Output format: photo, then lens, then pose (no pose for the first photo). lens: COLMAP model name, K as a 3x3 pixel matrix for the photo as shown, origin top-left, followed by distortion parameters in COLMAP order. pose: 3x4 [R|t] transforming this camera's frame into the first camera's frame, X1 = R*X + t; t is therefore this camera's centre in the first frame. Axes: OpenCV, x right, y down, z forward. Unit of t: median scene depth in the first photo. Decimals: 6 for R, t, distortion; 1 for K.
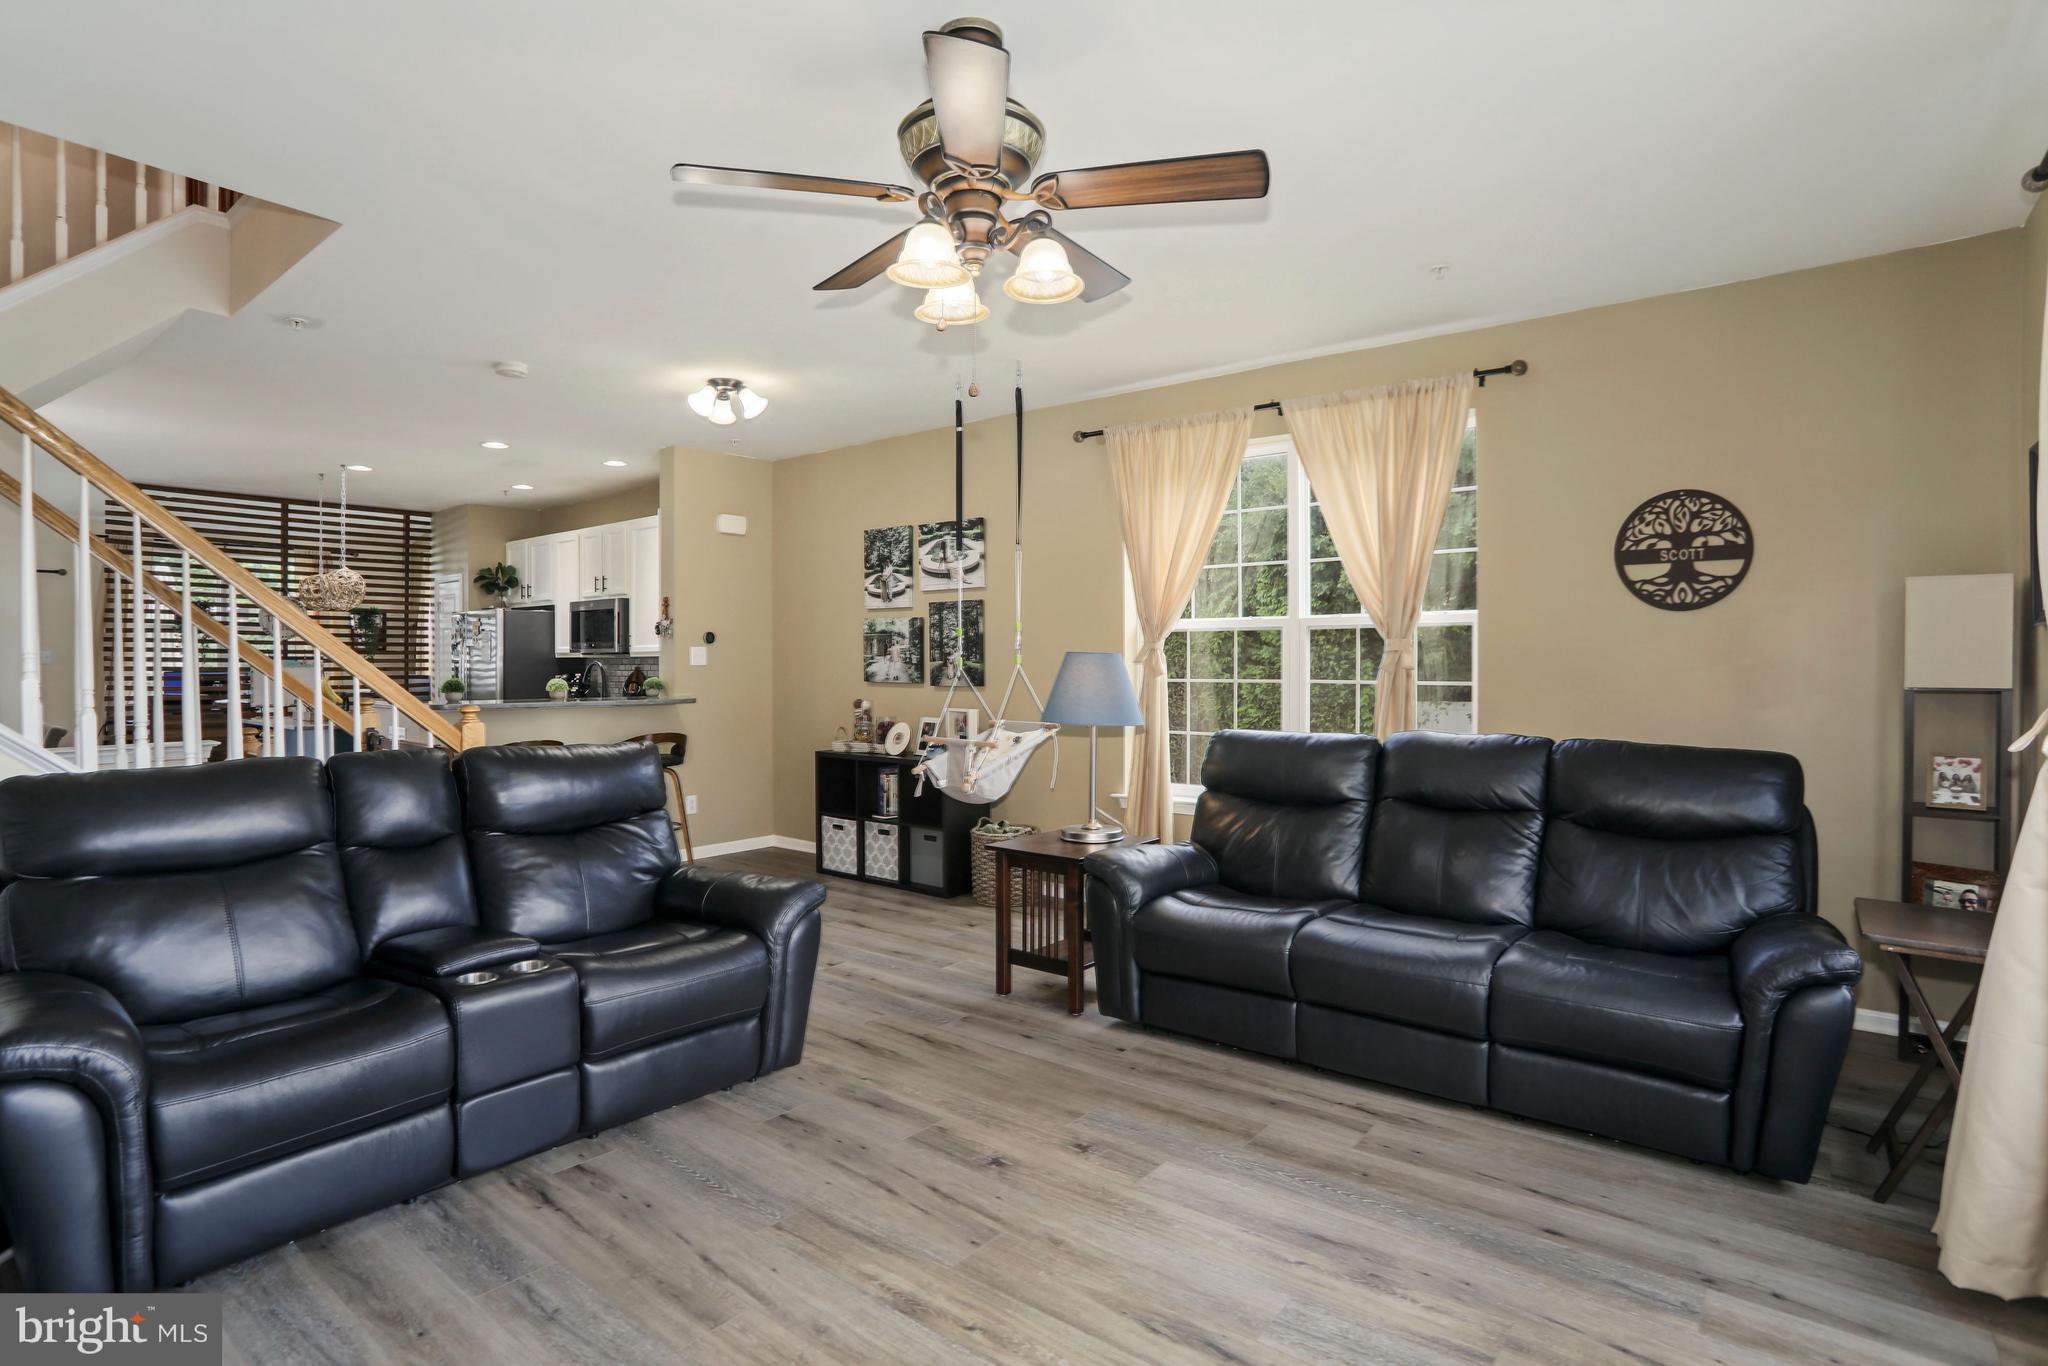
lens RADIAL K [[1007.1, 0, 1015.4], [0, 1007.1, 676.5], [0, 0, 1]] dist [-0.005996, 0.010664]
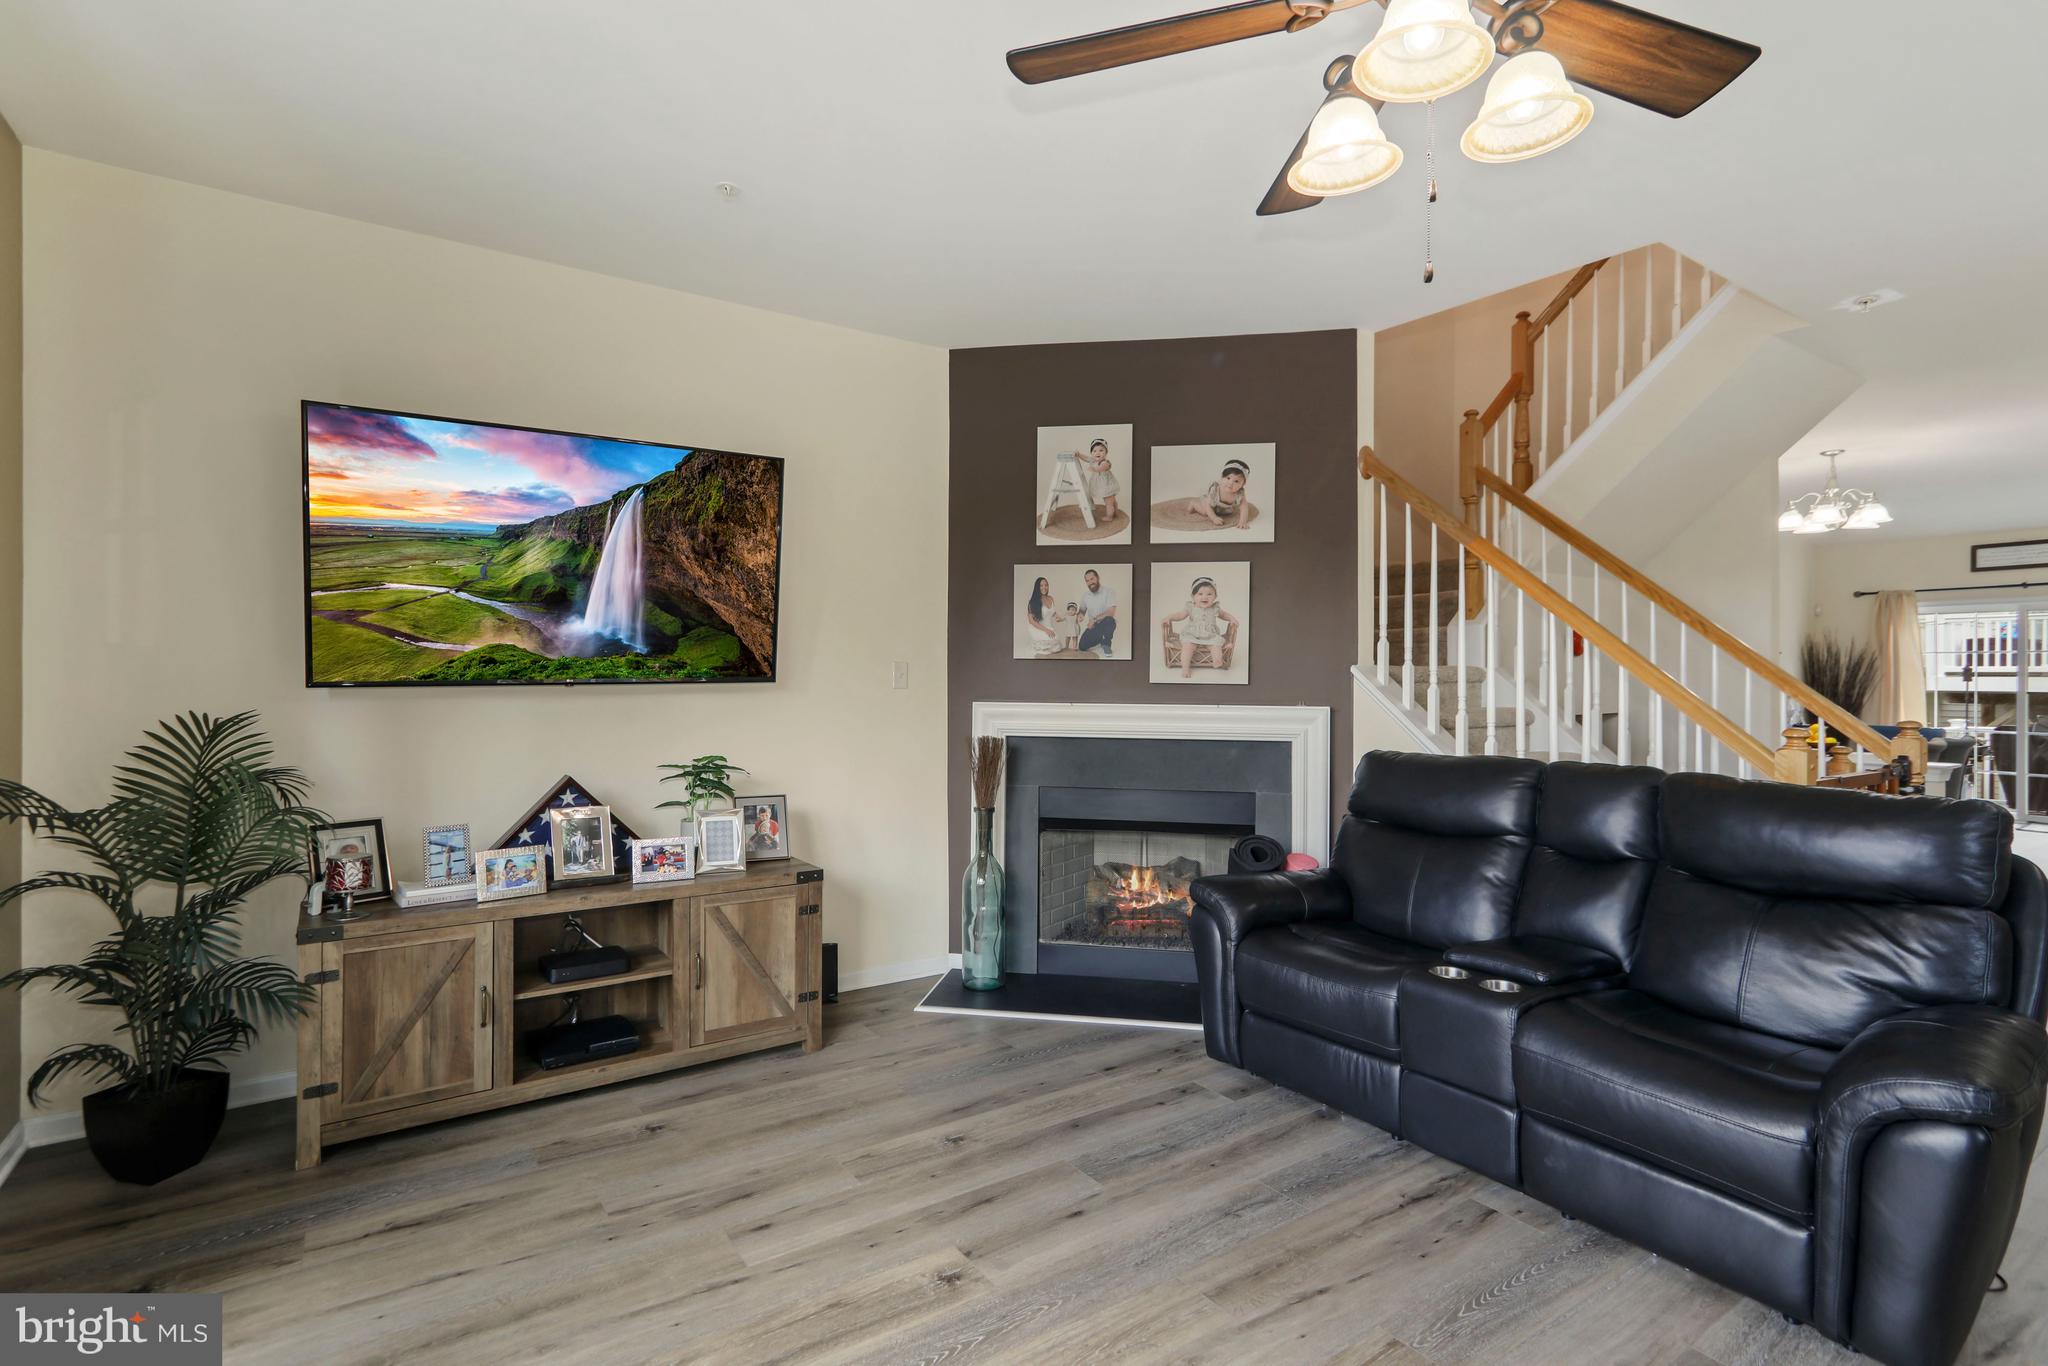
lens RADIAL K [[1007.1, 0, 1001.9], [0, 1007.1, 677.9], [0, 0, 1]] dist [-0.005996, 0.010664]
pose [[-0.272641, 0.001746, -0.962114, 0.228191], [-0.019845, 0.999775, 0.007438, -0.002287], [0.961911, 0.021121, -0.272545, 0.313105]]
